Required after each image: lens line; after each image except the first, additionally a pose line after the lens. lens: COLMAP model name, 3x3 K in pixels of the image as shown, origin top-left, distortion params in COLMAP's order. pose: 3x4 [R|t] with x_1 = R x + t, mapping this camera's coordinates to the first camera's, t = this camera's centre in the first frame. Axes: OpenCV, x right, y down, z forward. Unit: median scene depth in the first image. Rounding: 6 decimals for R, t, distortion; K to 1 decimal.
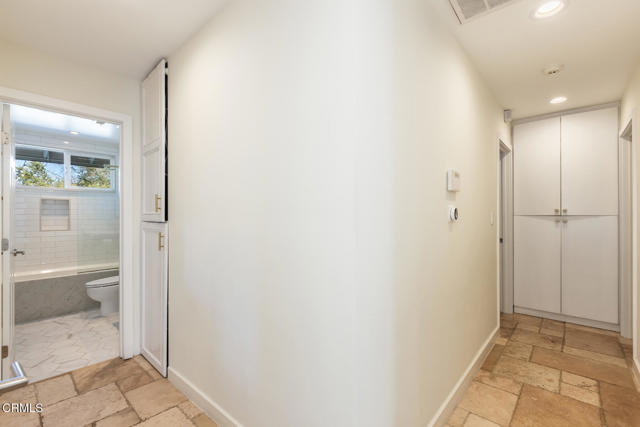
lens RADIAL K [[292.1, 0, 318.0], [0, 292.1, 215.5], [0, 0, 1]] dist [0.010277, 0.000502]
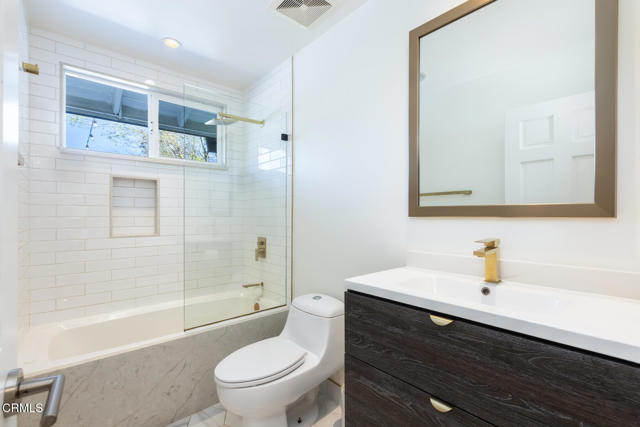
lens RADIAL K [[292.1, 0, 319.9], [0, 292.1, 215.5], [0, 0, 1]] dist [0.010277, 0.000502]
pose [[0.992794, 0.002515, -0.119804, -0.487969], [-0.001551, 0.999966, 0.008136, 0.007517], [0.119821, -0.007891, 0.992764, 0.503453]]
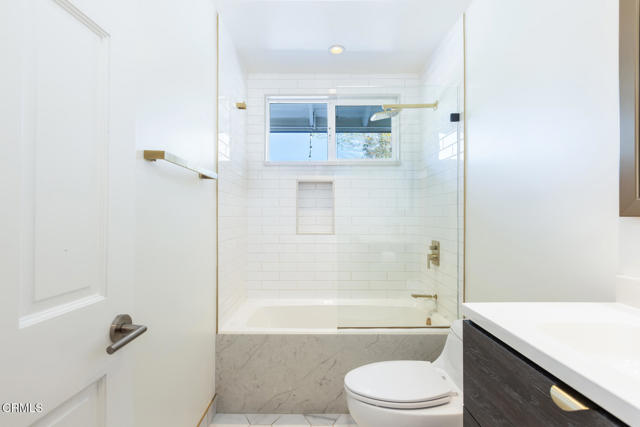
lens RADIAL K [[324.5, 0, 319.3], [0, 324.5, 212.7], [0, 0, 1]] dist [-0.003101, -0.001272]
pose [[0.674494, -0.003068, -0.738274, -0.399647], [0.004553, 0.999990, 0.000004, 0.007847], [0.738266, -0.003365, 0.674501, 0.558671]]
